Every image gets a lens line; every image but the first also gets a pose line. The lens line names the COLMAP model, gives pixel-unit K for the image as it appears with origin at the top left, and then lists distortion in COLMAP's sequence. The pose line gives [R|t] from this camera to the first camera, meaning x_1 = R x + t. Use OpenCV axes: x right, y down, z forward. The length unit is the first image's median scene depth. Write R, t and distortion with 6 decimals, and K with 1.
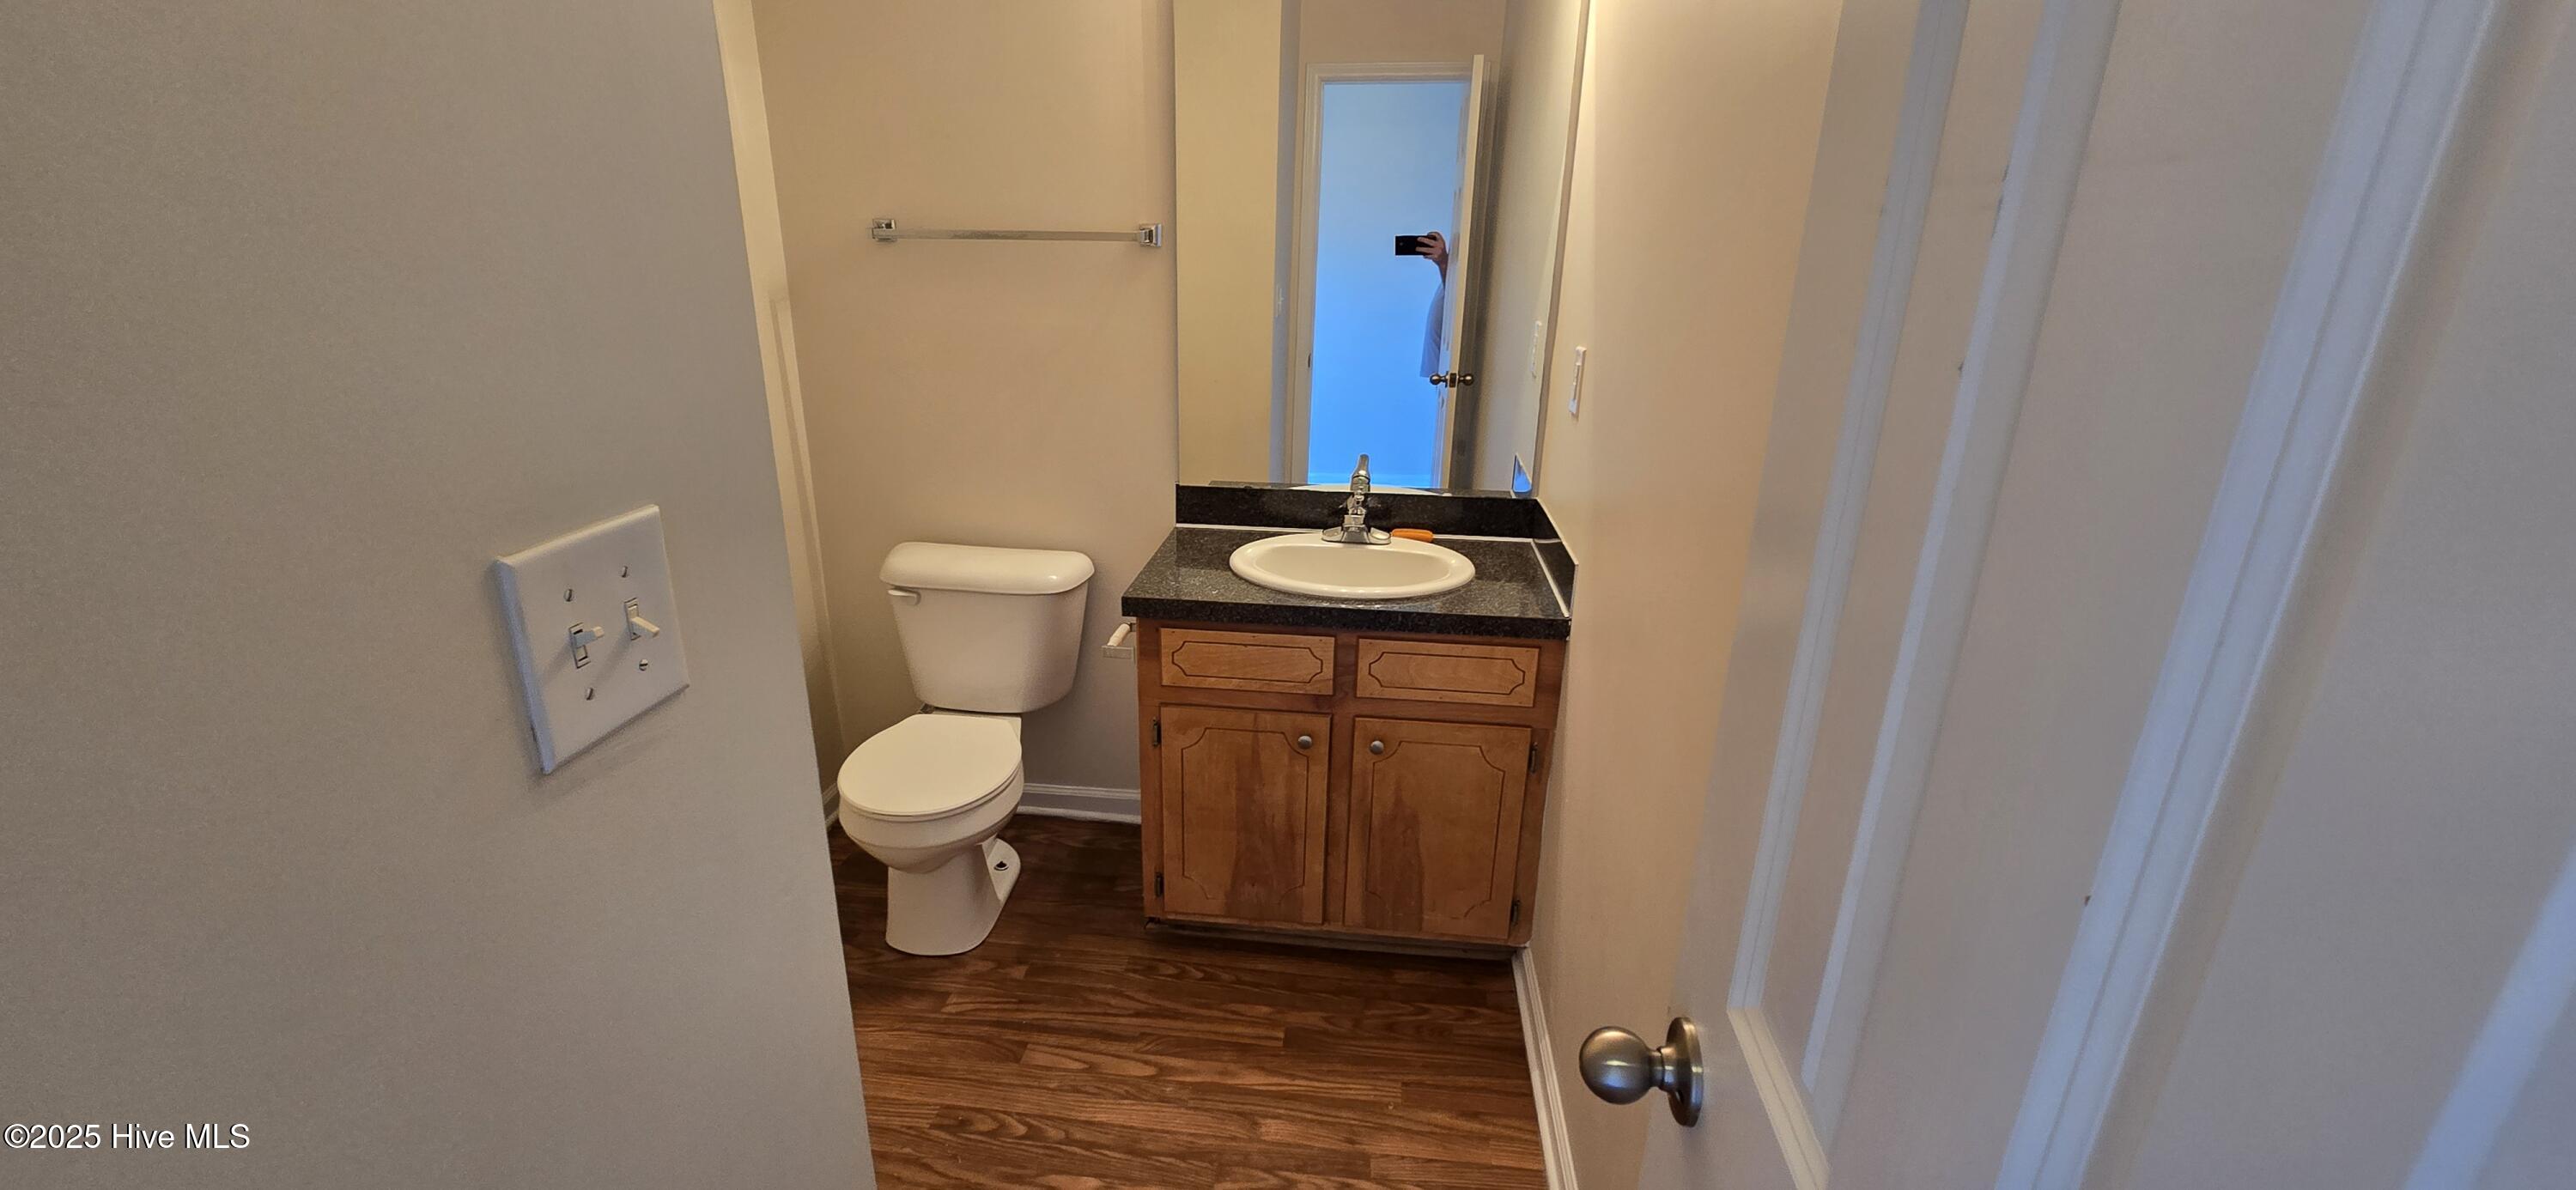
lens RADIAL K [[1053.5, 0, 1273.7], [0, 1053.5, 612.0], [0, 0, 1]] dist [-0.004591, -0.000400]
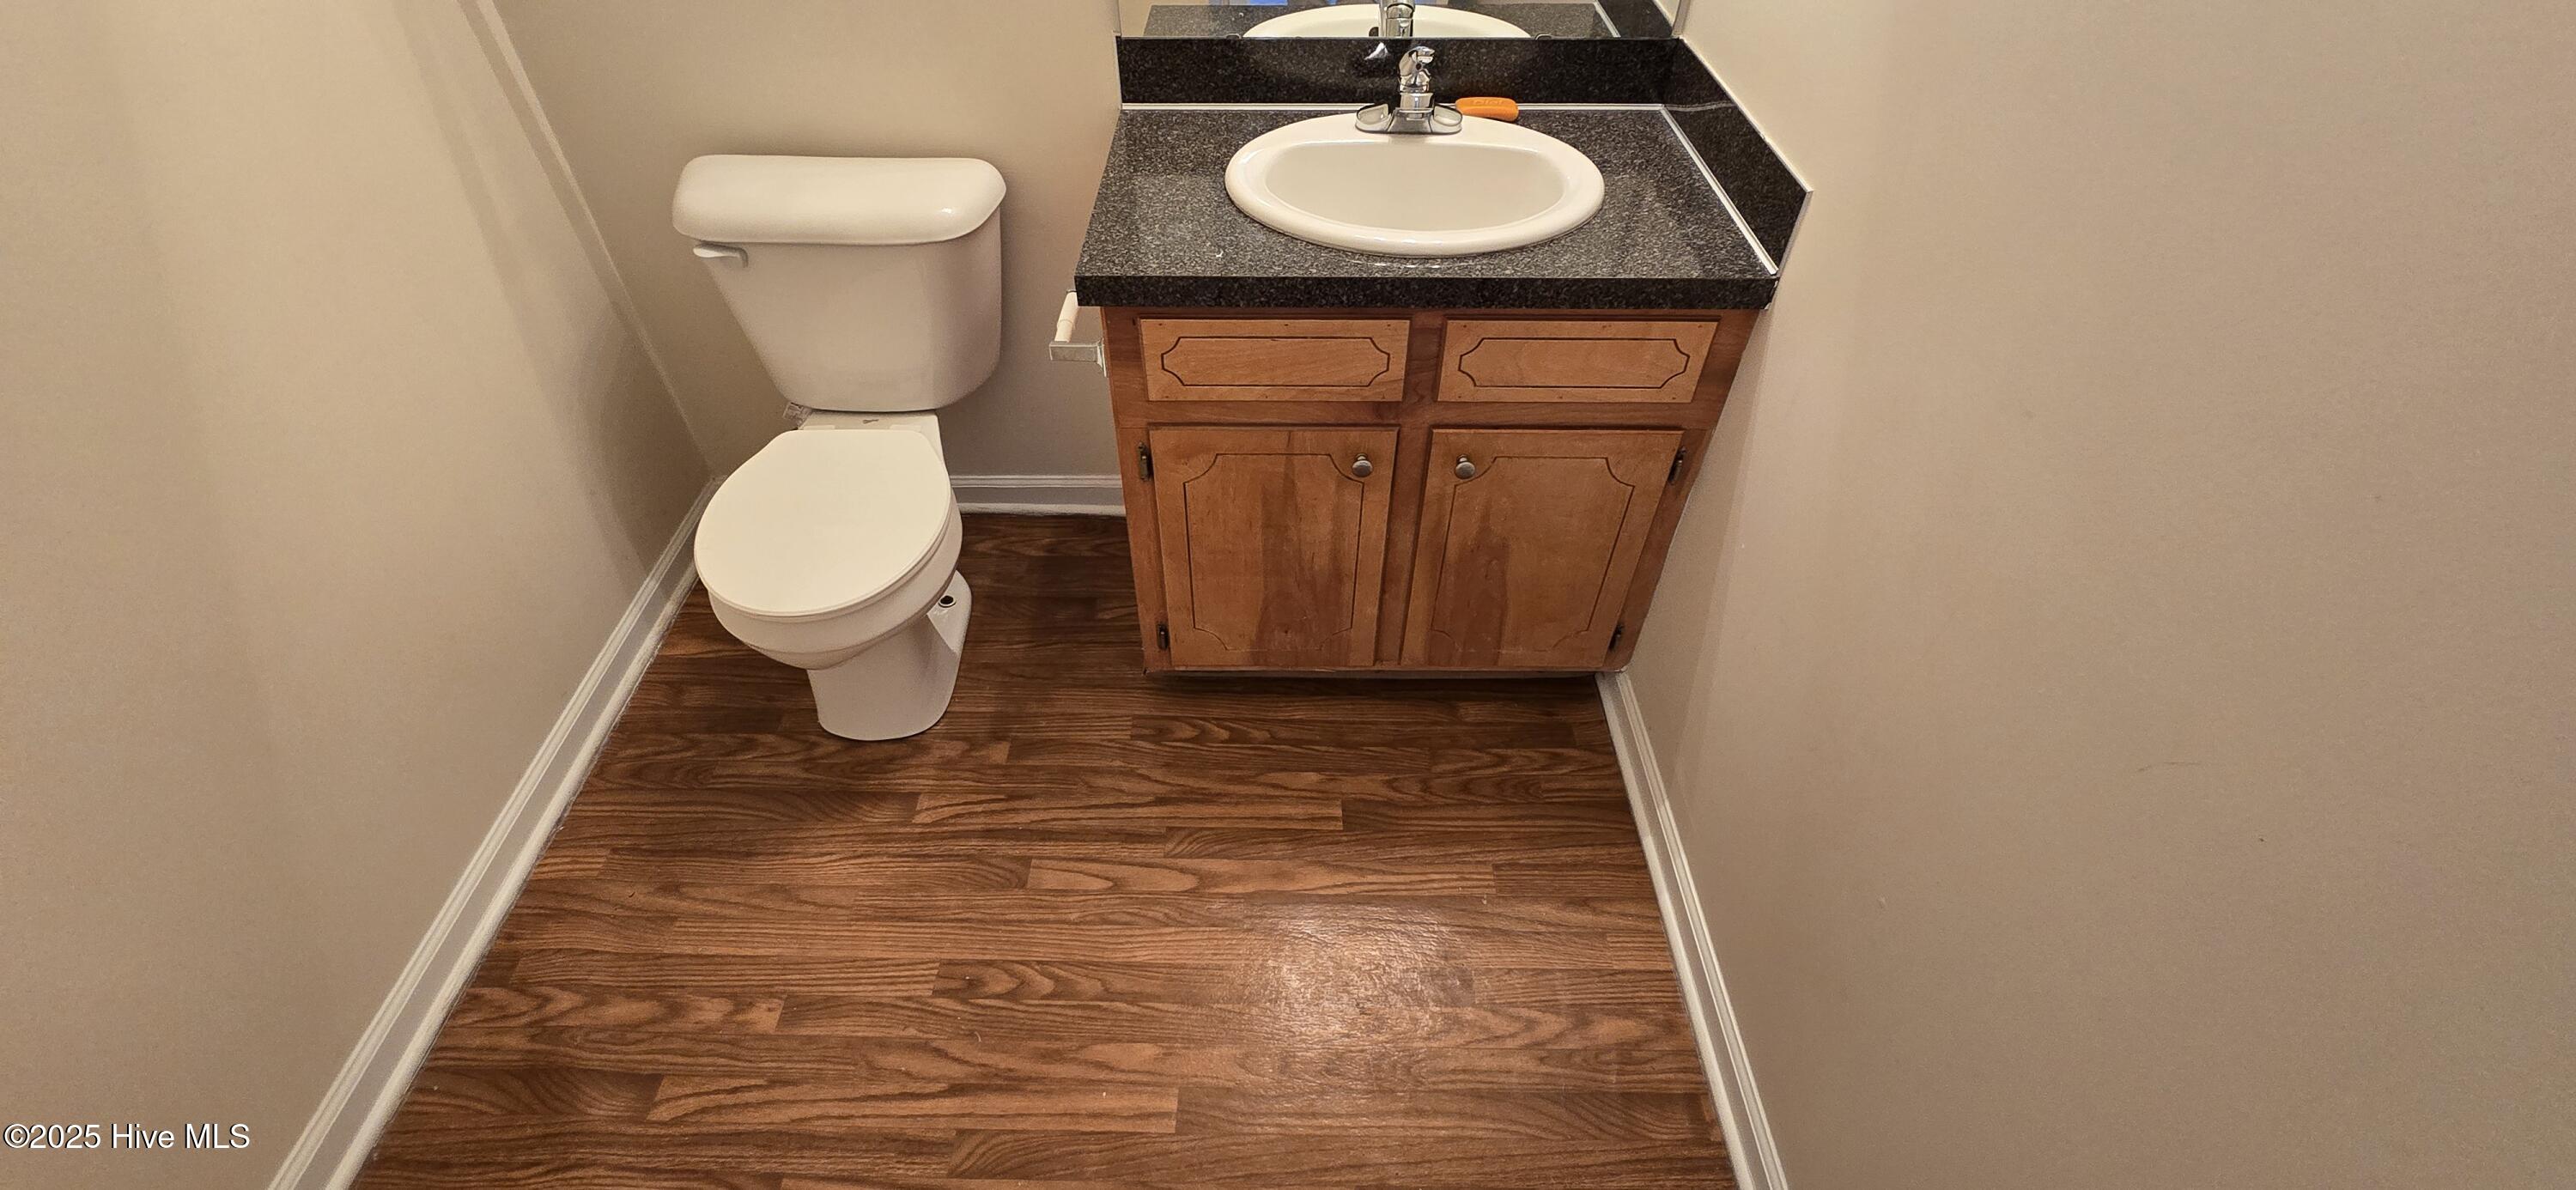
lens RADIAL K [[1053.5, 0, 1273.7], [0, 1053.5, 612.0], [0, 0, 1]] dist [-0.004591, -0.000400]
pose [[0.994662, -0.083765, 0.060257, -0.077996], [0.048651, 0.895682, 0.442025, -0.102473], [-0.090997, -0.436734, 0.894976, 0.329456]]
